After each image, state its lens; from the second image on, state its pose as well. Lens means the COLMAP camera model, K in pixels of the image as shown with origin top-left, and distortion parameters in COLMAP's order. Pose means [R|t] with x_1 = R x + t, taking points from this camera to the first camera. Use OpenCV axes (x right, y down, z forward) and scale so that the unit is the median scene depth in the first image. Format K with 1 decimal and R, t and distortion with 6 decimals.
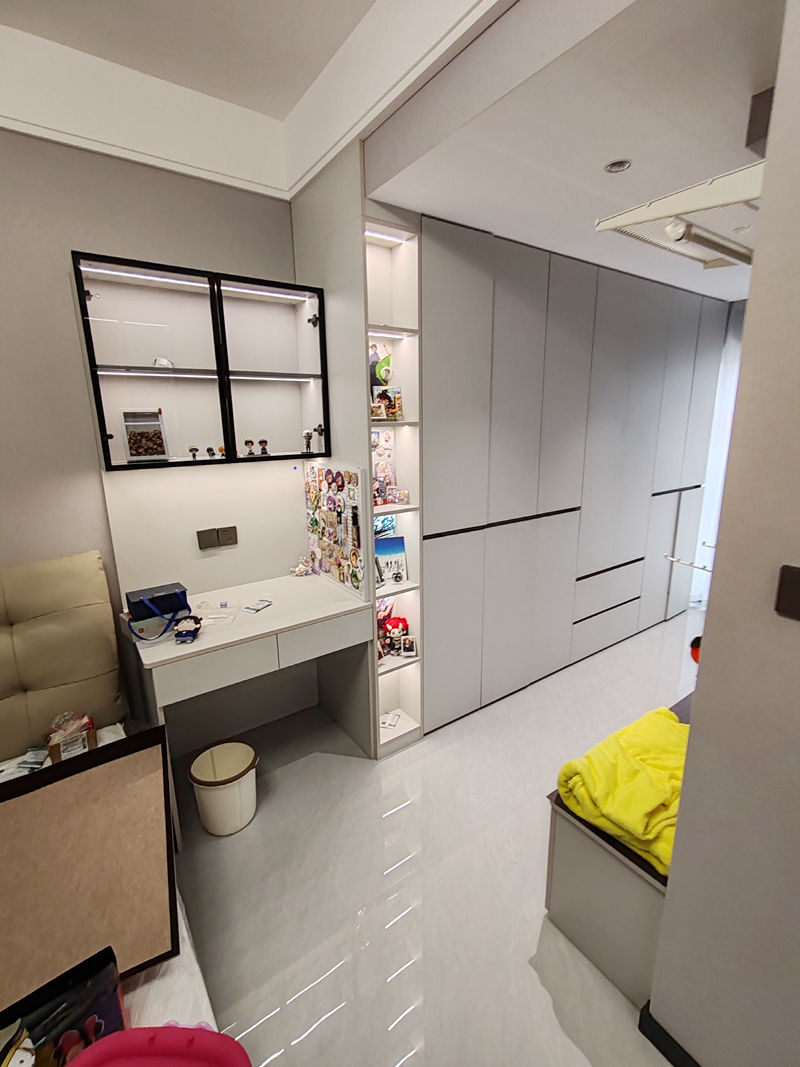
lens RADIAL K [[482.5, 0, 404.7], [0, 482.5, 531.7], [0, 0, 1]] dist [-0.004097, 0.002112]
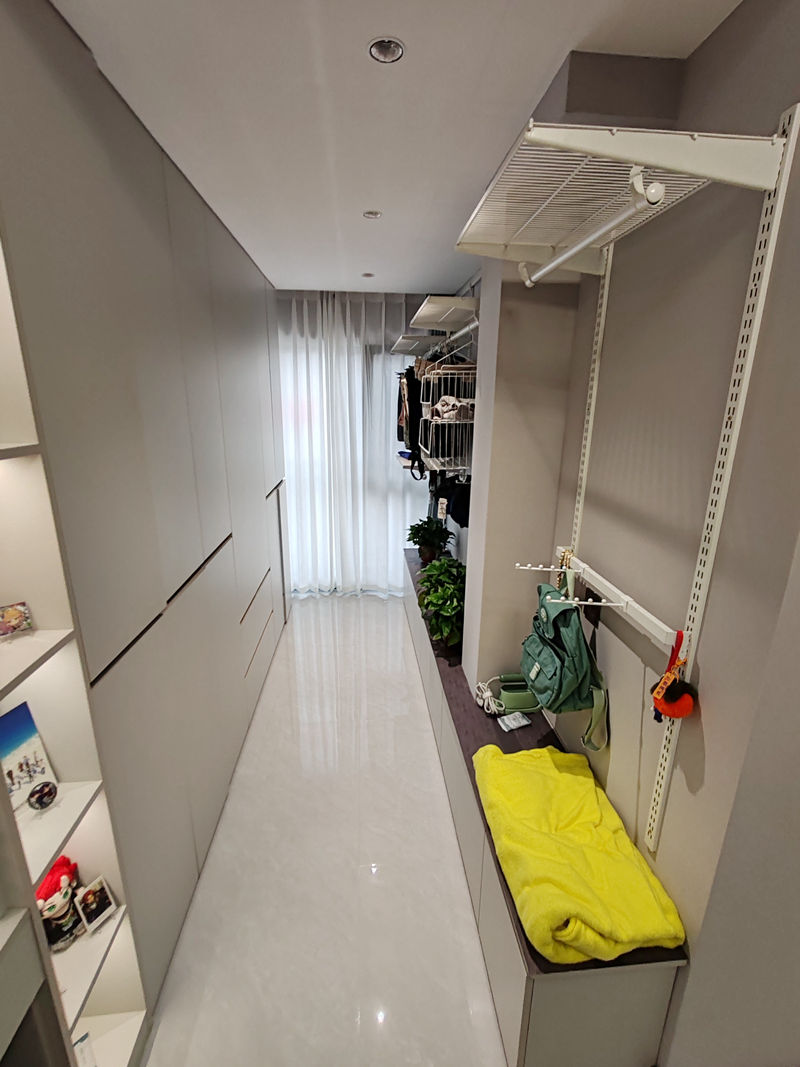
lens RADIAL K [[482.5, 0, 402.2], [0, 482.5, 530.6], [0, 0, 1]] dist [-0.004097, 0.002112]
pose [[0.501643, -0.220570, 0.836483, -0.160701], [0.187512, 0.971684, 0.143770, -0.138870], [-0.844508, 0.084729, 0.528798, 0.462804]]
